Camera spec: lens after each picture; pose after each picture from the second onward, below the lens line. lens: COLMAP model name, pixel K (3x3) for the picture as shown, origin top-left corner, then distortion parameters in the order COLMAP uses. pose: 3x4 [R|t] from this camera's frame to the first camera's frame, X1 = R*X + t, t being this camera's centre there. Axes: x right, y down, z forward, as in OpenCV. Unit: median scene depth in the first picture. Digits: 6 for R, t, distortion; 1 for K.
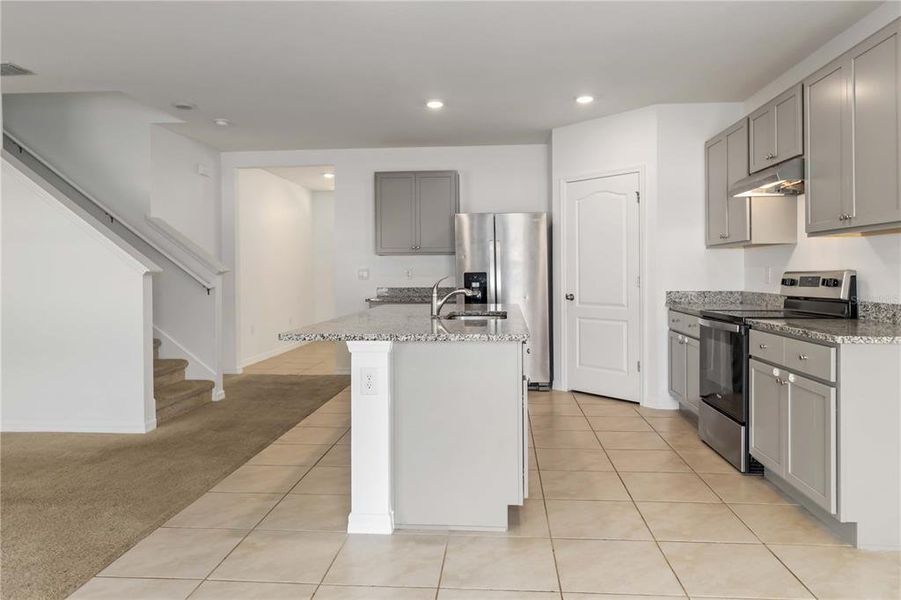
lens RADIAL K [[602.0, 0, 452.4], [0, 602.0, 274.9], [0, 0, 1]] dist [0.002699, 0.000669]
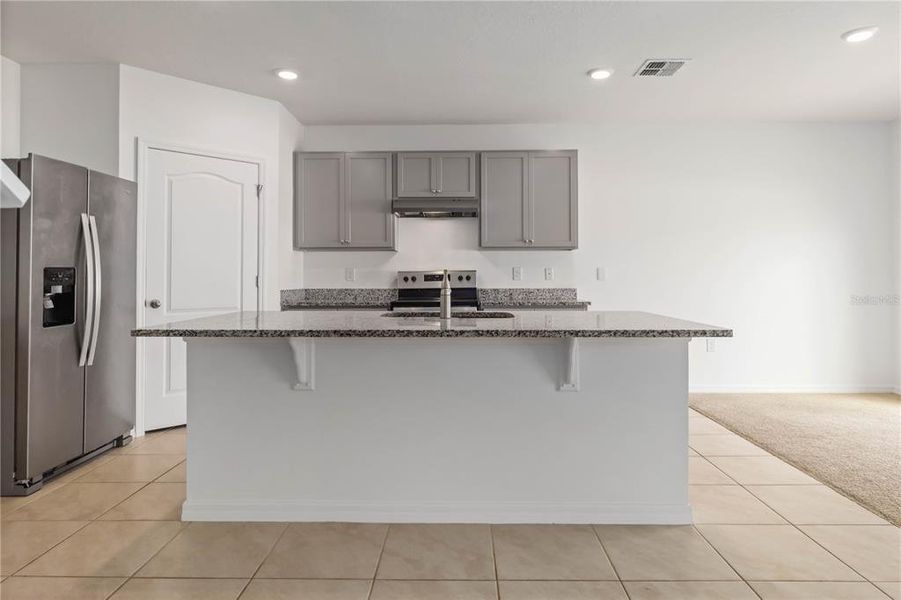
lens RADIAL K [[535.7, 0, 450.7], [0, 535.7, 267.7], [0, 0, 1]] dist [0.000791, 0.000004]
pose [[-0.064673, 0.023111, 0.997639, -0.557317], [0.006621, 0.999720, -0.022730, 0.011791], [-0.997885, 0.005136, -0.064808, 0.779376]]
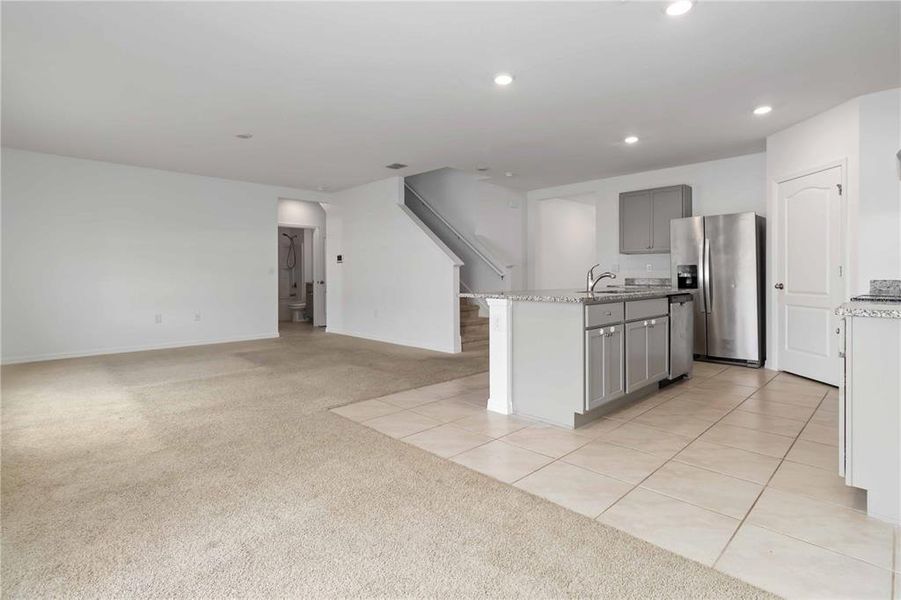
lens RADIAL K [[446.6, 0, 451.6], [0, 446.6, 276.6], [0, 0, 1]] dist [0.000362, 0.000022]
pose [[0.758136, 0.005648, -0.652072, 0.313682], [-0.005498, 0.999982, 0.002268, 0.023747], [0.652073, 0.001865, 0.758154, -0.022113]]
